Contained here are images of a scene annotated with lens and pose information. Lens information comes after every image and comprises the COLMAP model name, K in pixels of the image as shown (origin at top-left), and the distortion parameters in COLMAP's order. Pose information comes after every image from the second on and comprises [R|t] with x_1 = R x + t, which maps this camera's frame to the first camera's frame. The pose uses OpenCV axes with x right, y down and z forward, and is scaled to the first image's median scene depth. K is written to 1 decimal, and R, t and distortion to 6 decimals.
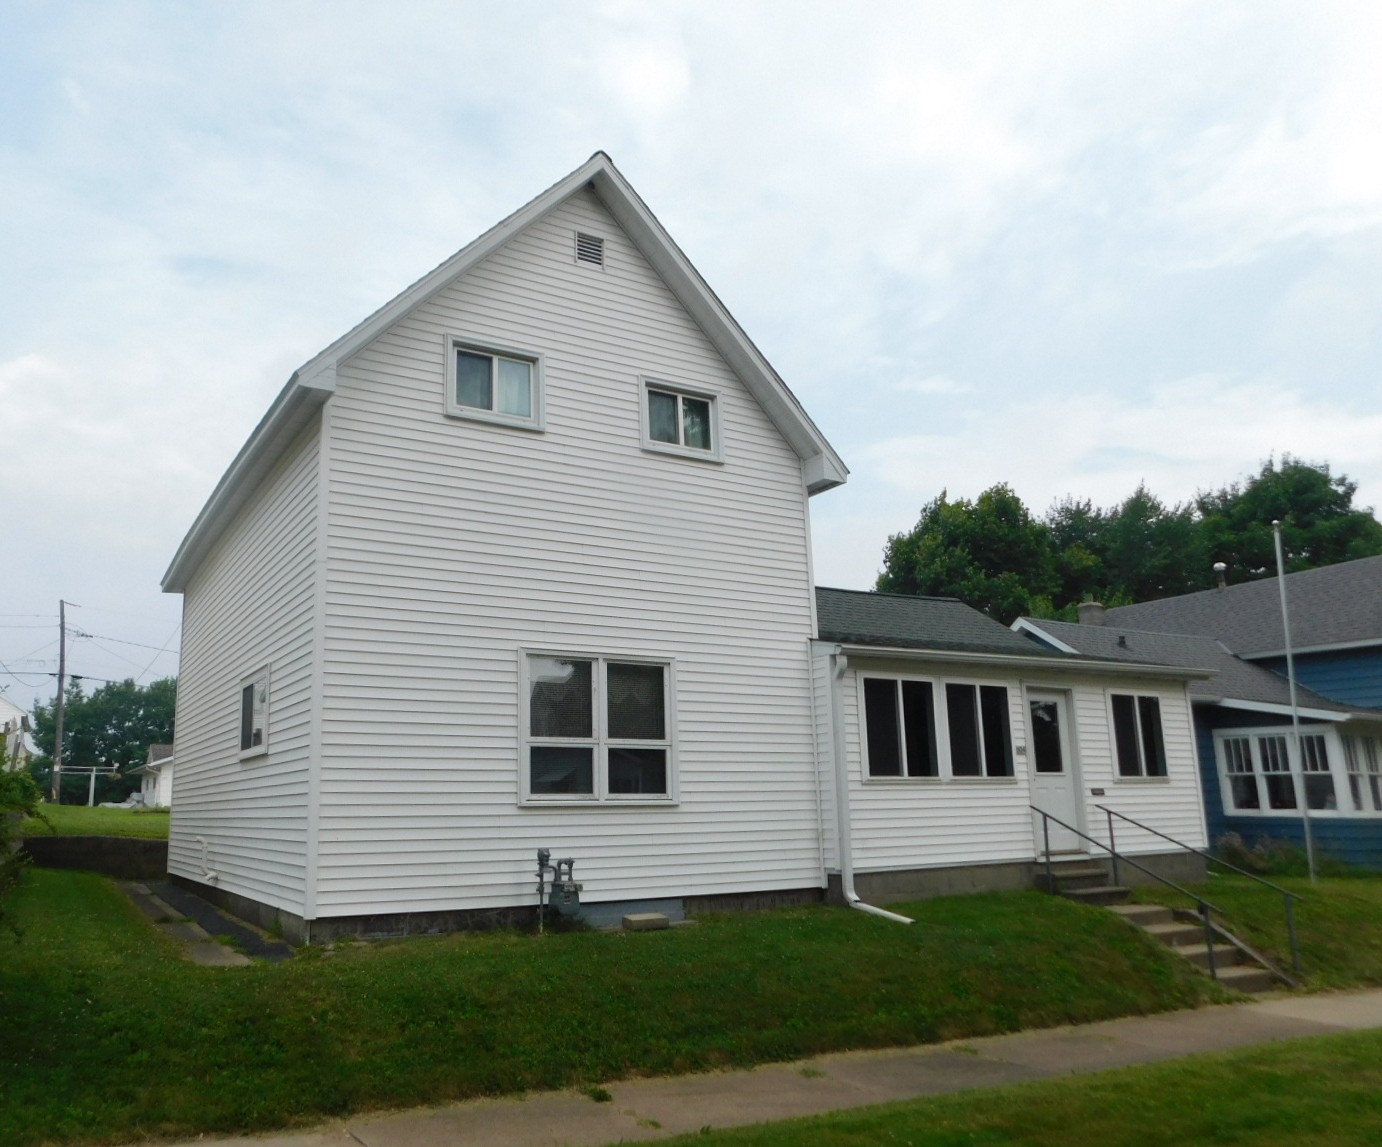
lens RADIAL K [[1118.1, 0, 690.5], [0, 1118.1, 572.4], [0, 0, 1]] dist [-0.067371, -0.003407]
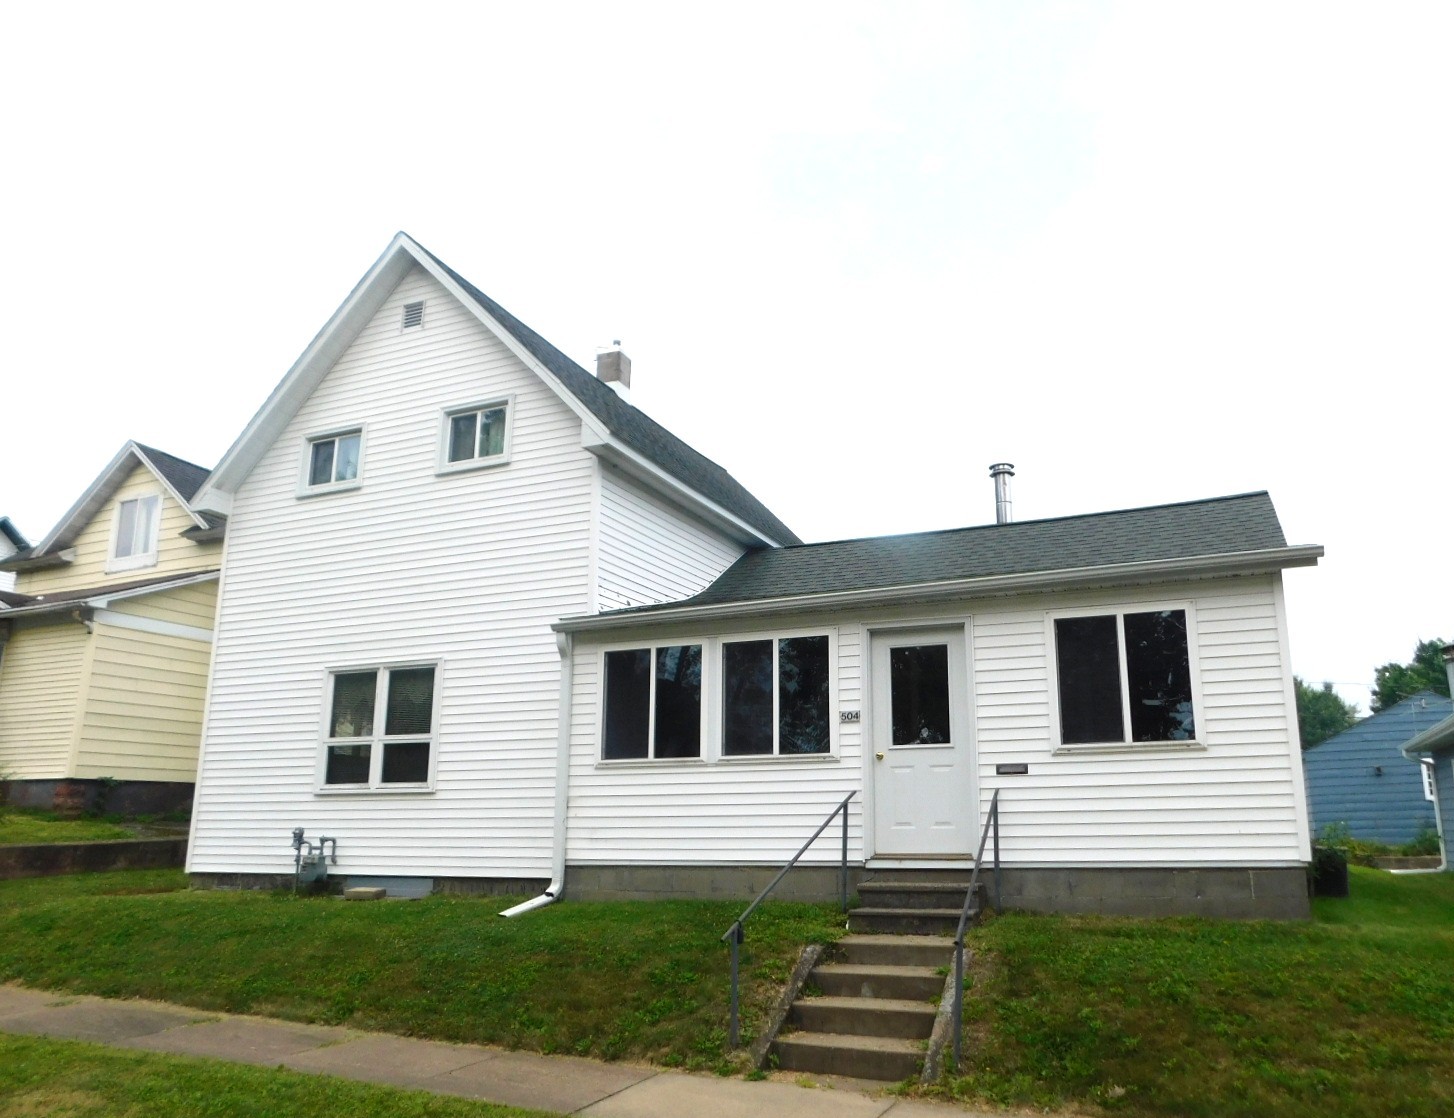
lens RADIAL K [[1063.8, 0, 728.5], [0, 1063.8, 559.7], [0, 0, 1]] dist [-0.047152, -0.000851]
pose [[0.585287, -0.174973, -0.791722, 0.996065], [0.180157, 0.980094, -0.083420, 0.119672], [0.790559, -0.093810, 0.605158, 0.603578]]
